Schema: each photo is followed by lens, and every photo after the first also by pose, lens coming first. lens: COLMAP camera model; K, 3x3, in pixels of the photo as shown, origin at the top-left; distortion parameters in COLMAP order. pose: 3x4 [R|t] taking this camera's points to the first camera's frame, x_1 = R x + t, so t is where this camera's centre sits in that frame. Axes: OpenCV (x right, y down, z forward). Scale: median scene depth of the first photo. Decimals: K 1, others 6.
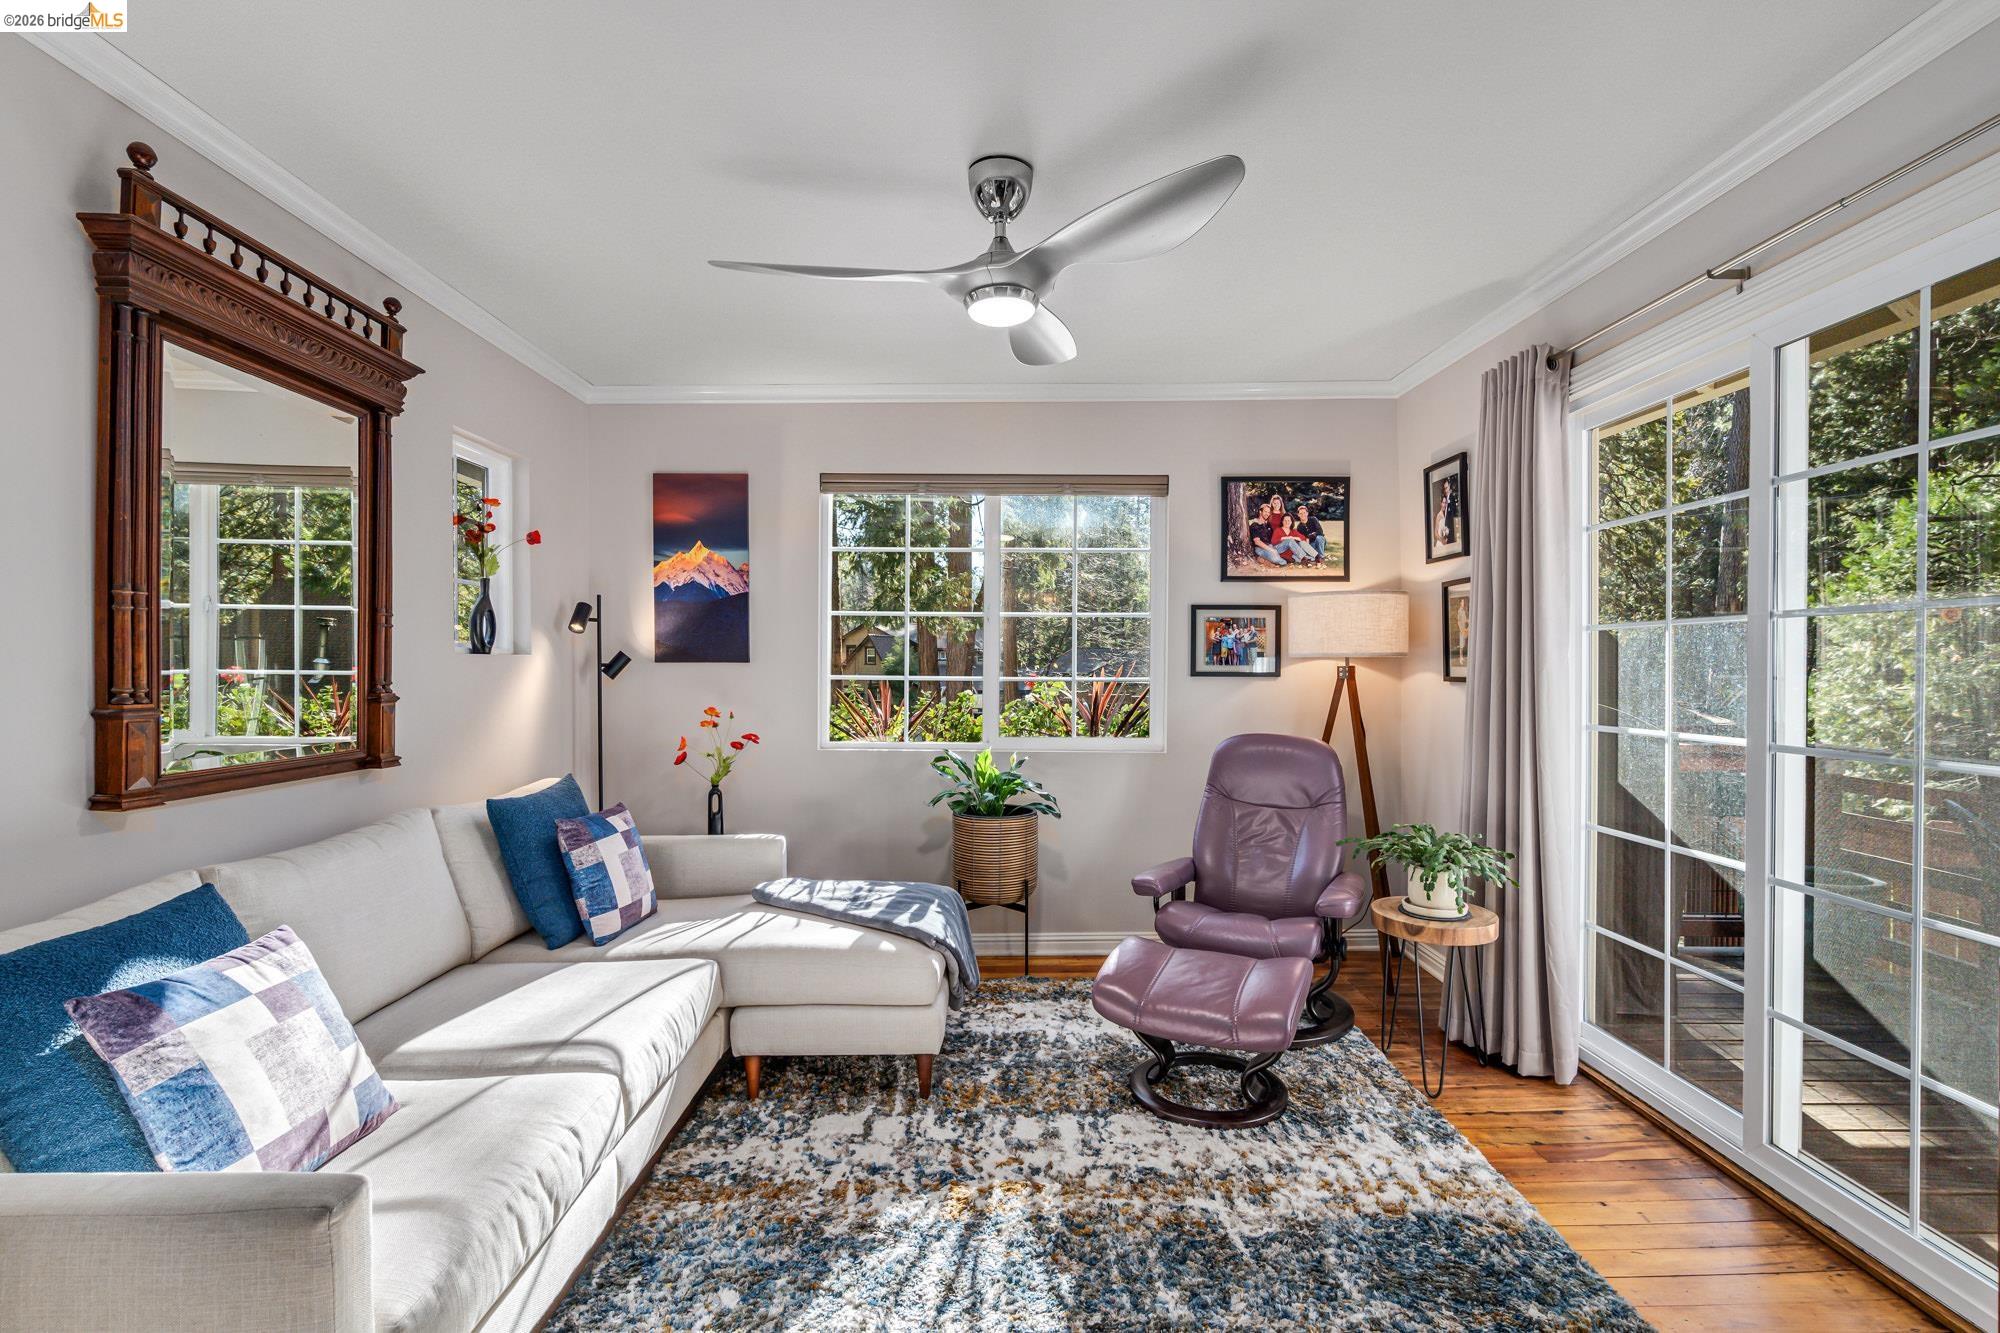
lens RADIAL K [[906.7, 0, 1000.2], [0, 906.7, 671.3], [0, 0, 1]] dist [-0.009467, 0.004208]
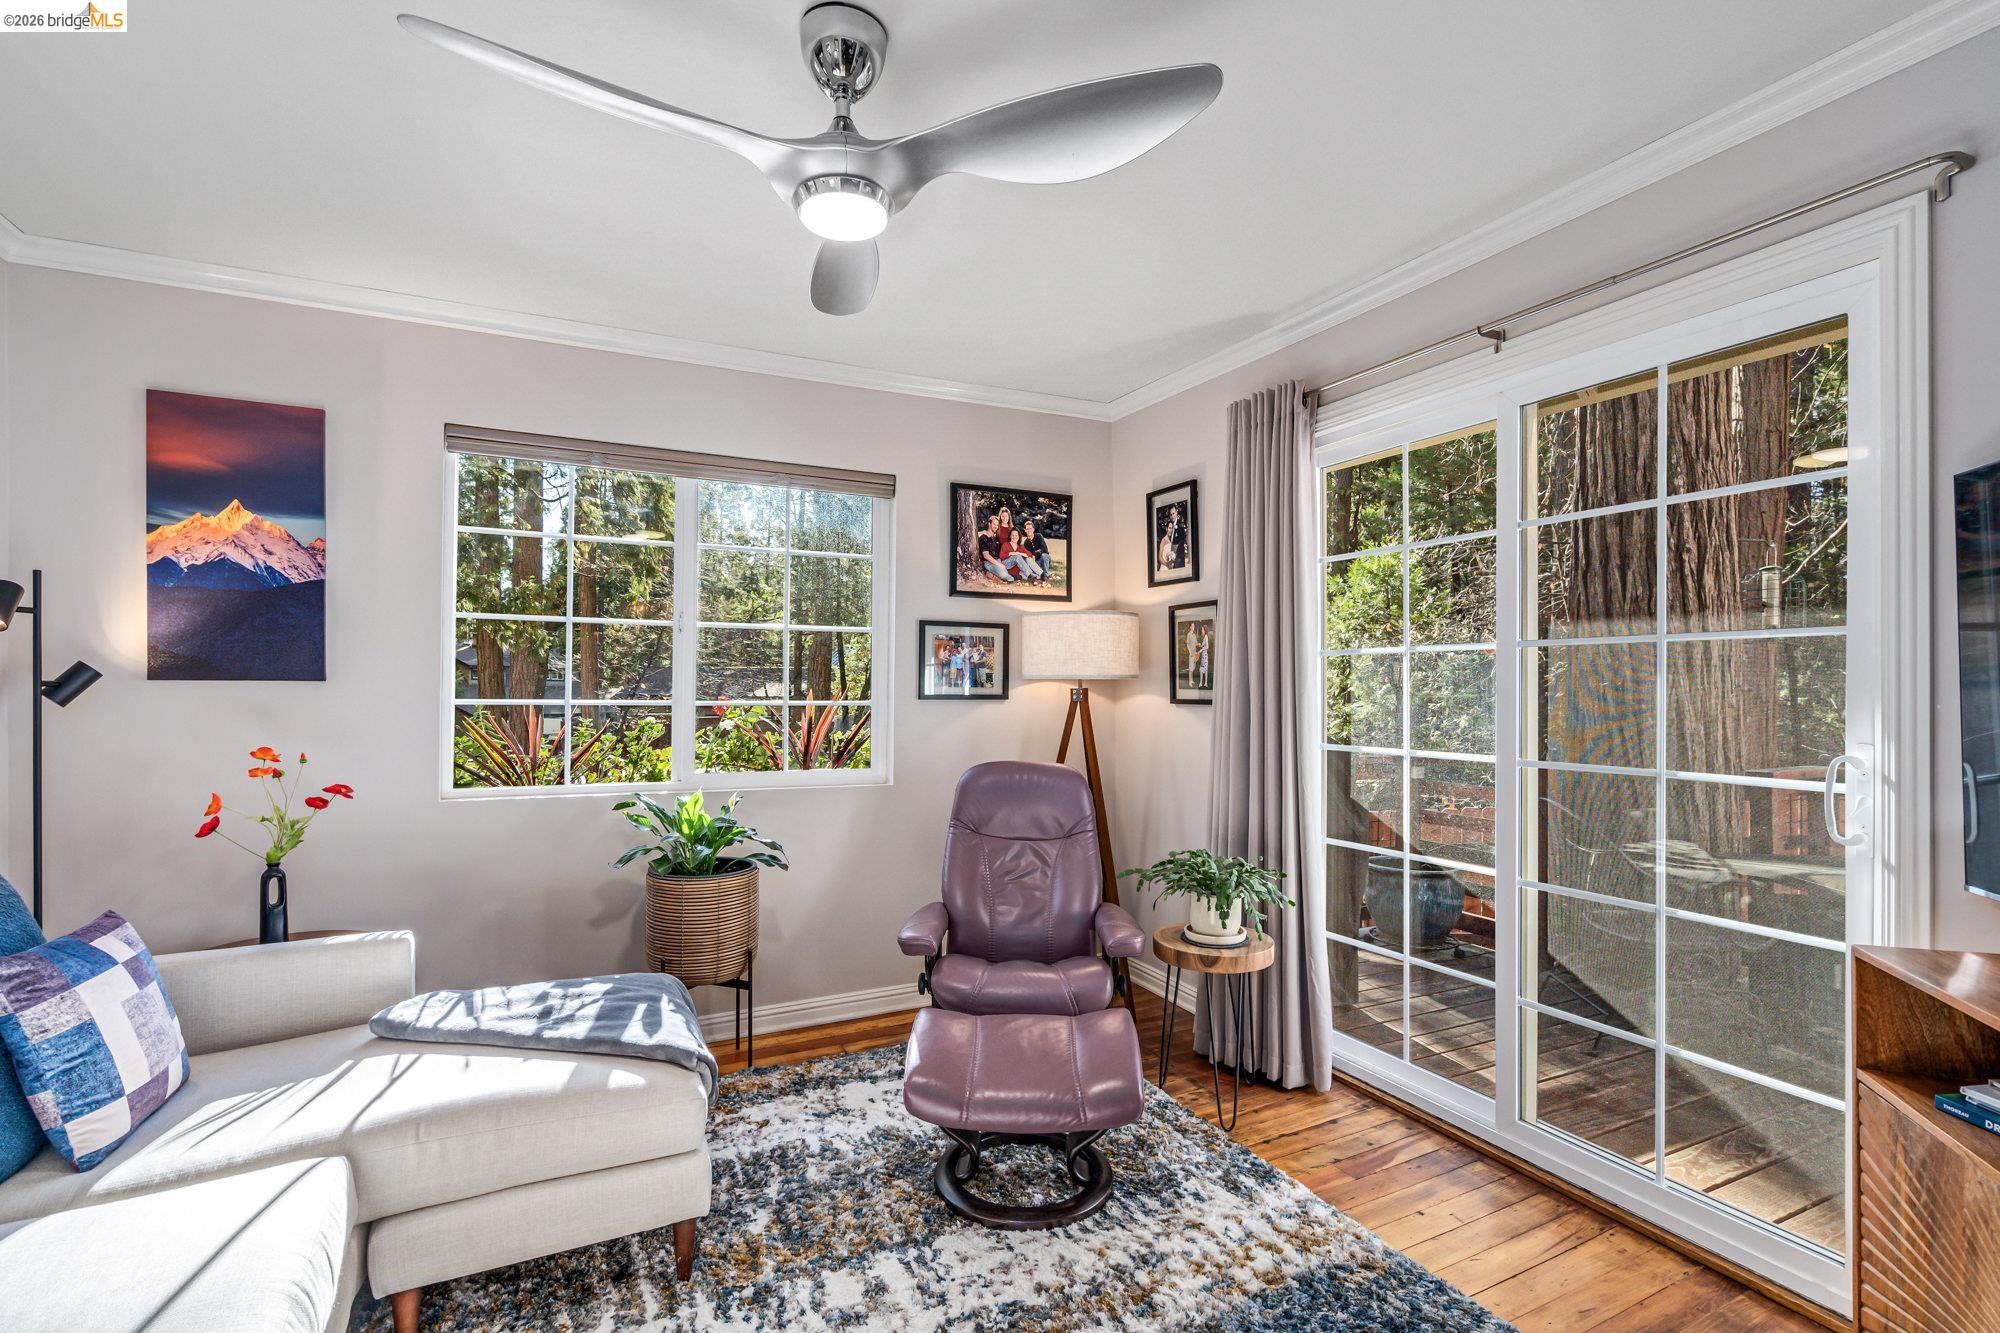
lens RADIAL K [[909.8, 0, 998.9], [0, 909.8, 680.8], [0, 0, 1]] dist [-0.003980, 0.000823]
pose [[0.898826, 0.005793, 0.438268, -0.167783], [-0.000467, 0.999925, -0.012259, -0.002041], [-0.438306, 0.010814, 0.898761, 0.211114]]
